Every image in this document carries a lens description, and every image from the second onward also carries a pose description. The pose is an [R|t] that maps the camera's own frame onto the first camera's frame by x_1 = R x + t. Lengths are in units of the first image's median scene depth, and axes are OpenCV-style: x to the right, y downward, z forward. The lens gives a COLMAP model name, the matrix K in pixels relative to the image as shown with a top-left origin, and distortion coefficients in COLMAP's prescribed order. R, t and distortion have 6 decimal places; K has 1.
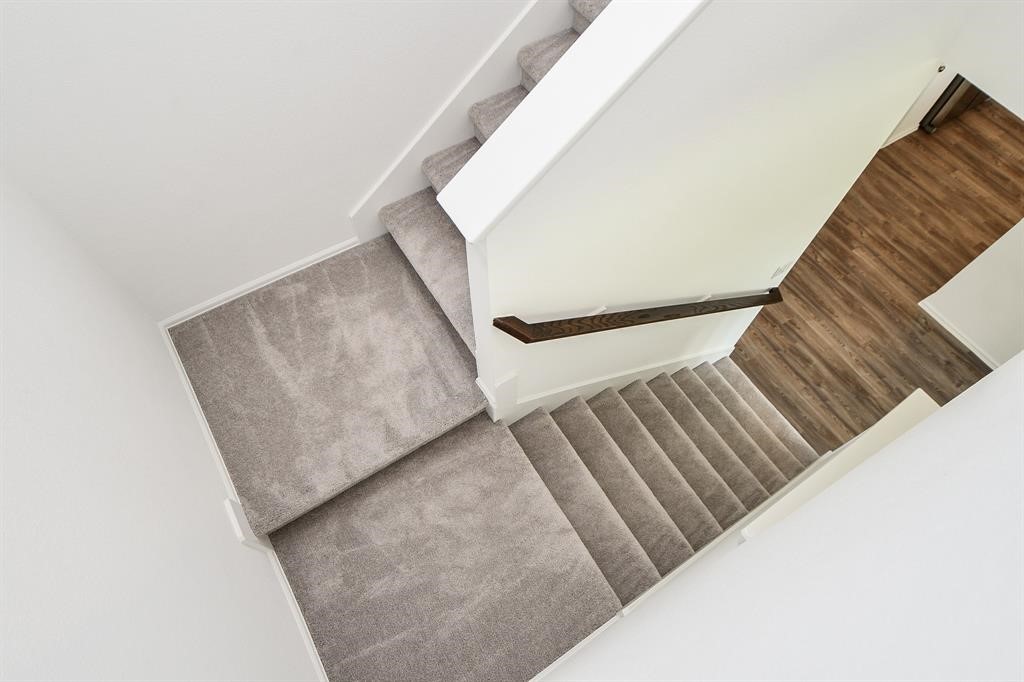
lens RADIAL K [[612.0, 0, 501.8], [0, 612.0, 374.9], [0, 0, 1]] dist [0.051806, -0.016451]
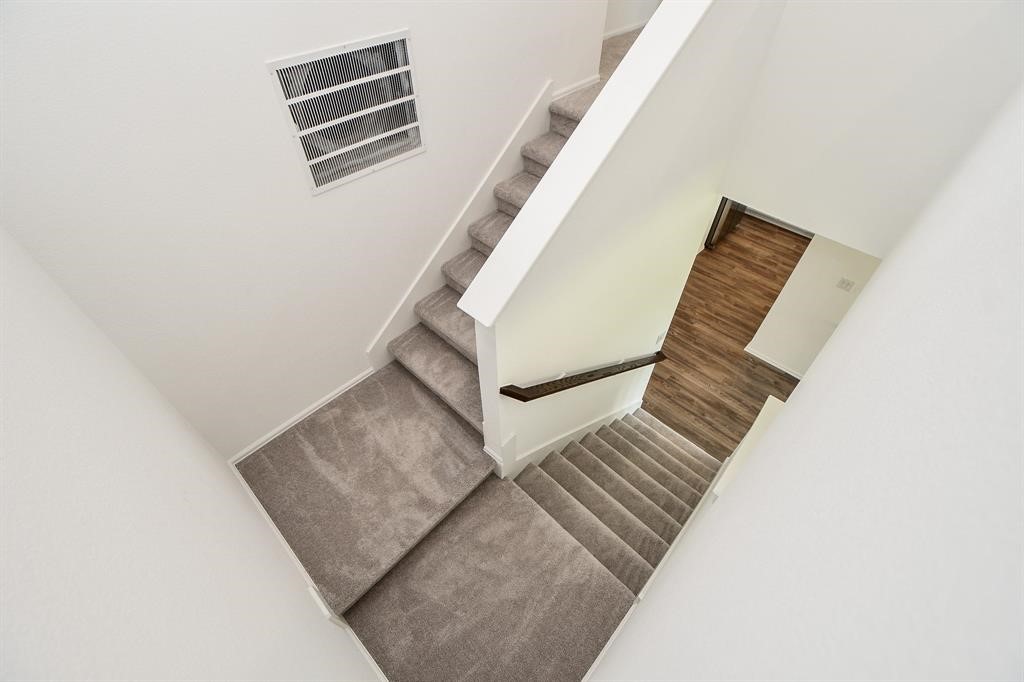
lens RADIAL K [[463.1, 0, 517.0], [0, 463.1, 350.2], [0, 0, 1]] dist [0.010801, -0.002042]
pose [[0.968613, -0.191770, 0.158154, -0.086744], [0.225420, 0.945805, -0.233747, 0.055707], [-0.104757, 0.262062, 0.959348, -0.028701]]
